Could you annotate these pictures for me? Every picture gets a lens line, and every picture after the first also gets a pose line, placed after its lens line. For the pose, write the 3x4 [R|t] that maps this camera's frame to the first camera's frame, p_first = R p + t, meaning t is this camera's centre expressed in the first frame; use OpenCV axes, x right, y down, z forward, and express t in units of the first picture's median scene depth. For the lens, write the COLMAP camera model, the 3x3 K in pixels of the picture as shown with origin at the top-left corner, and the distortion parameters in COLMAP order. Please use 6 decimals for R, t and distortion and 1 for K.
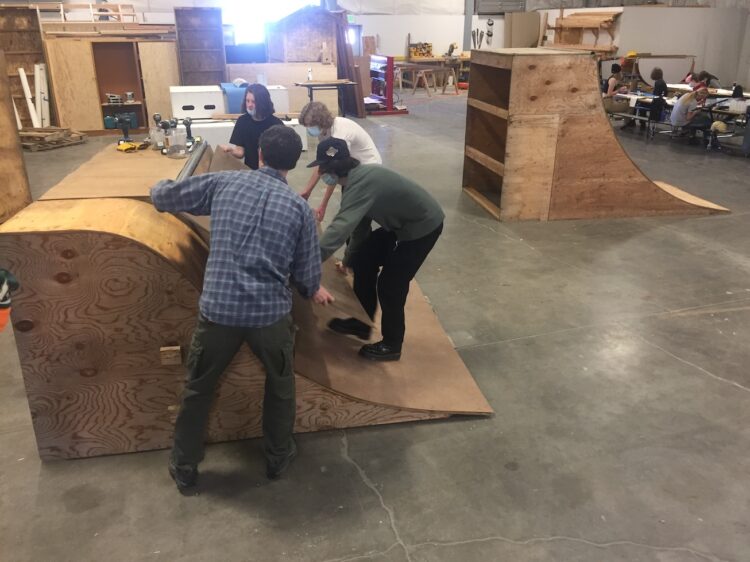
lens RADIAL K [[632.8, 0, 374.0], [0, 632.8, 275.8], [0, 0, 1]] dist [0.077059, -0.132786]
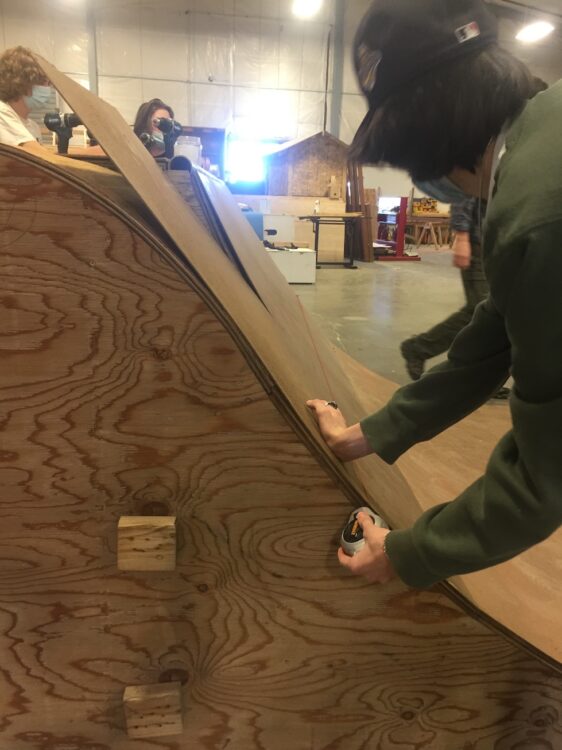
lens RADIAL K [[632.8, 0, 281.0], [0, 632.8, 375.0], [0, 0, 1]] dist [0.077059, -0.132786]
pose [[0.993653, 0.055652, -0.097755, -0.212848], [-0.066537, 0.991492, -0.111879, 0.067246], [0.090697, 0.117673, 0.988902, 0.640281]]
